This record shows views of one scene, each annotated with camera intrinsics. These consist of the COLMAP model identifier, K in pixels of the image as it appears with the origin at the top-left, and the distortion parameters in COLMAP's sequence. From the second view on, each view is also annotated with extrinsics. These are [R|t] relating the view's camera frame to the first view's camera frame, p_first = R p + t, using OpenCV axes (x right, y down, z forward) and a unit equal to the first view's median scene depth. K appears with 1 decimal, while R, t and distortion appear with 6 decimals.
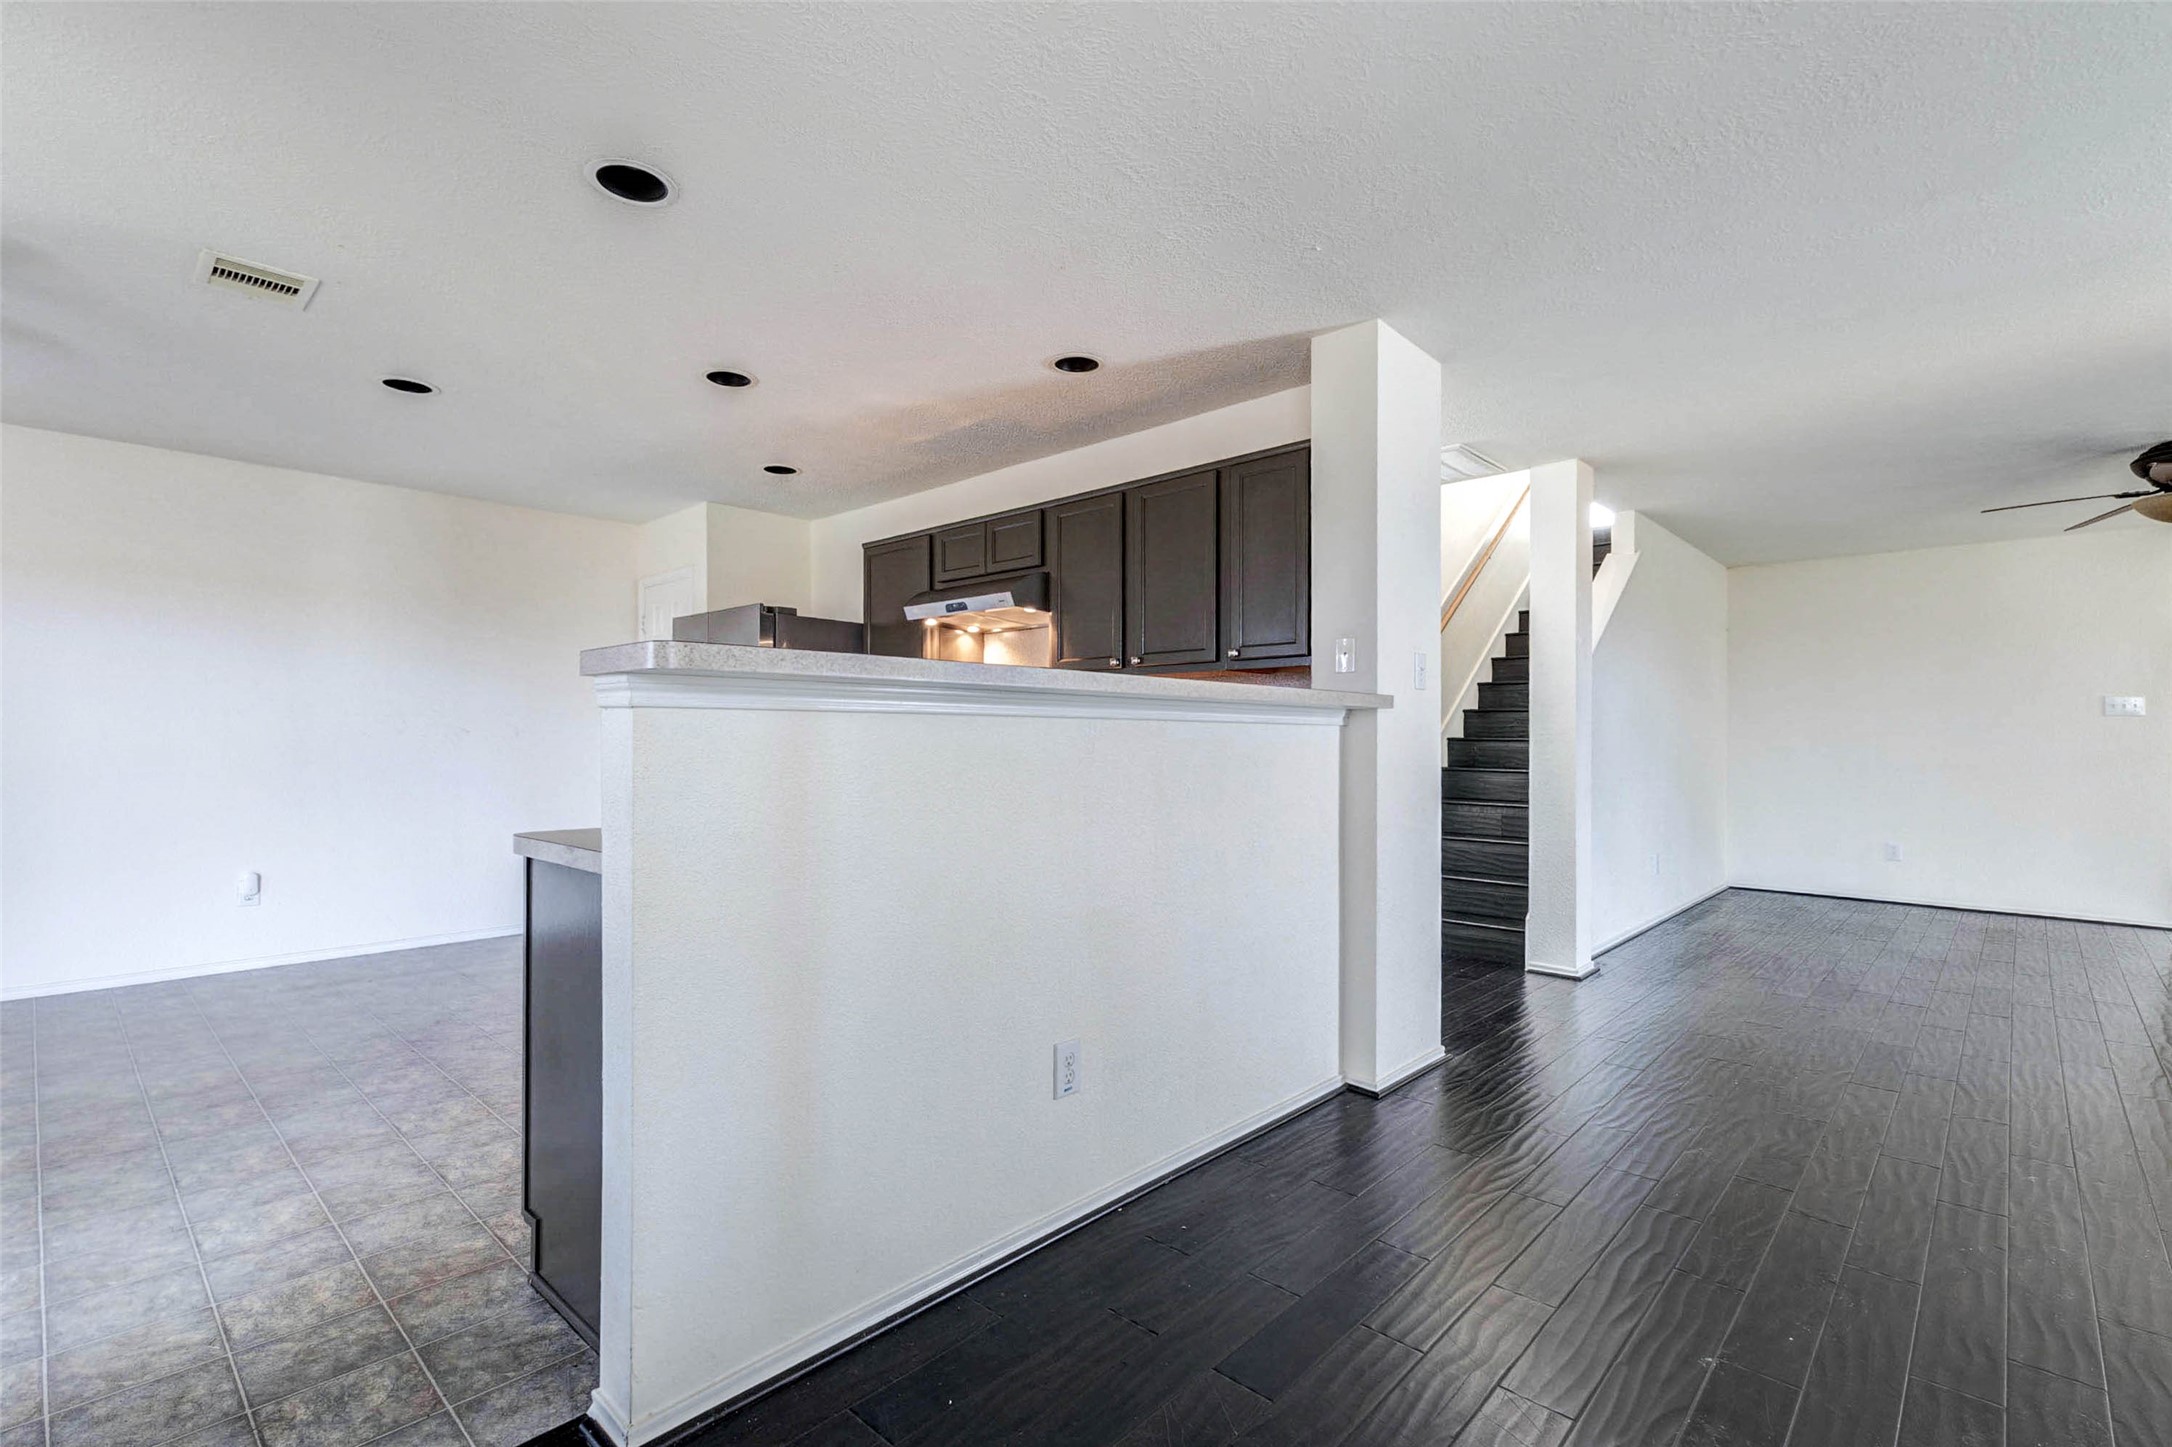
lens RADIAL K [[979.4, 0, 1116.1], [0, 979.4, 735.2], [0, 0, 1]] dist [0.004485, 0.000003]
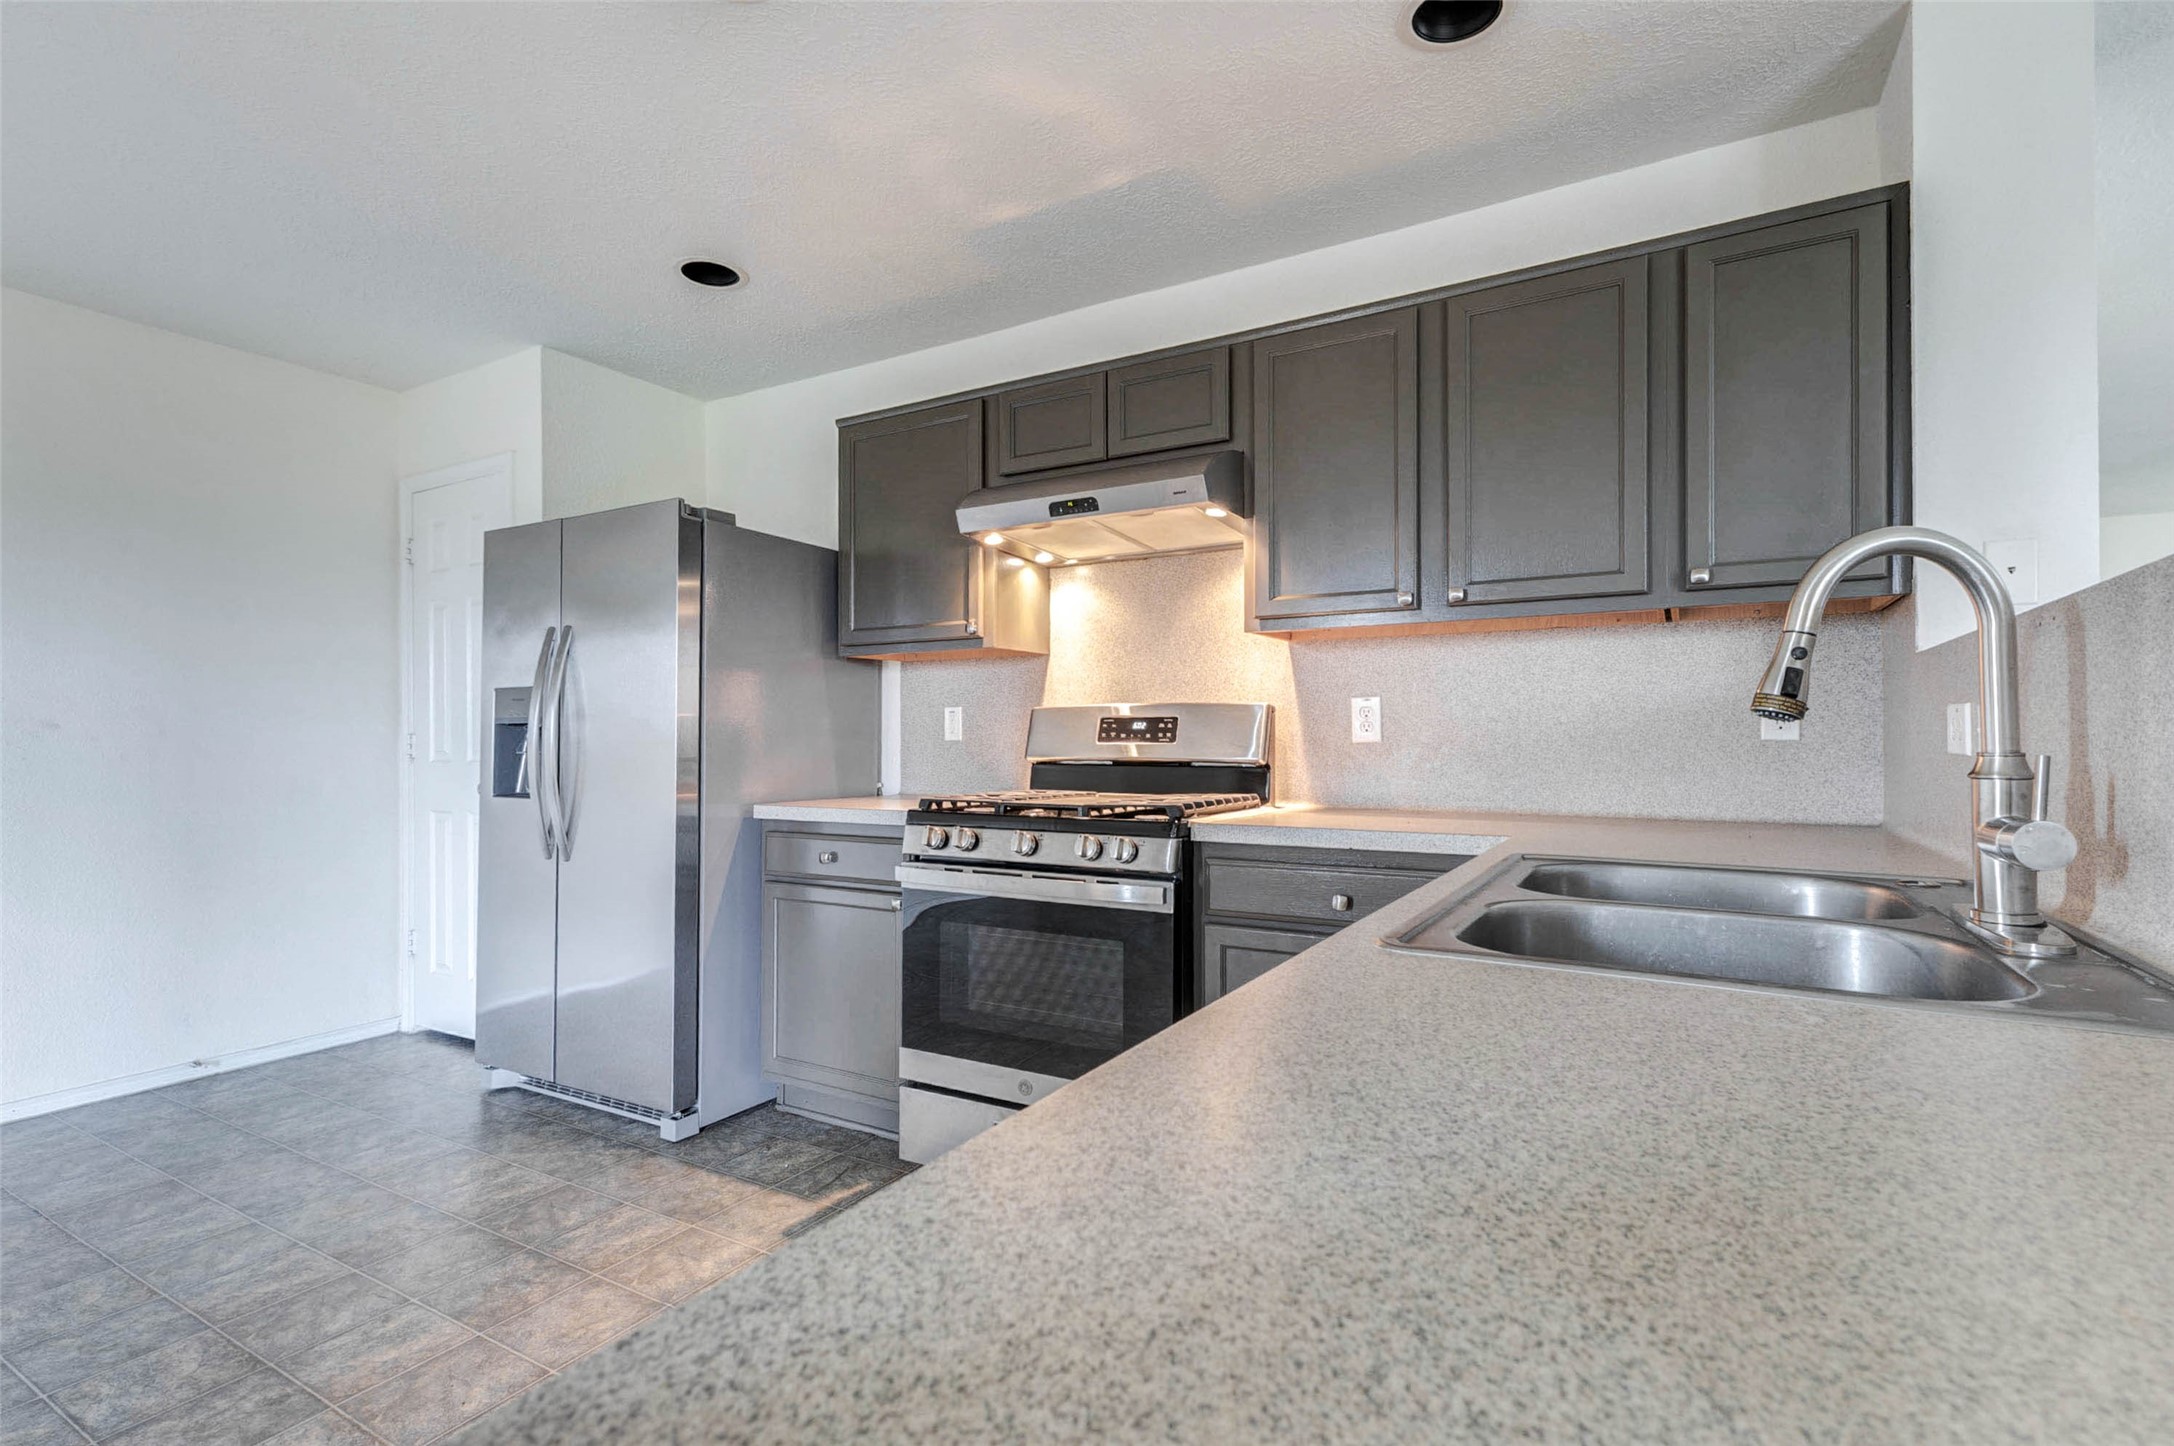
lens RADIAL K [[980.3, 0, 1104.8], [0, 980.3, 730.2], [0, 0, 1]] dist [0.004485, 0.000003]
pose [[0.975997, -0.000815, 0.217783, -0.281711], [0.003112, 0.999943, -0.010206, 0.009218], [-0.217762, 0.010639, 0.975944, 0.444442]]
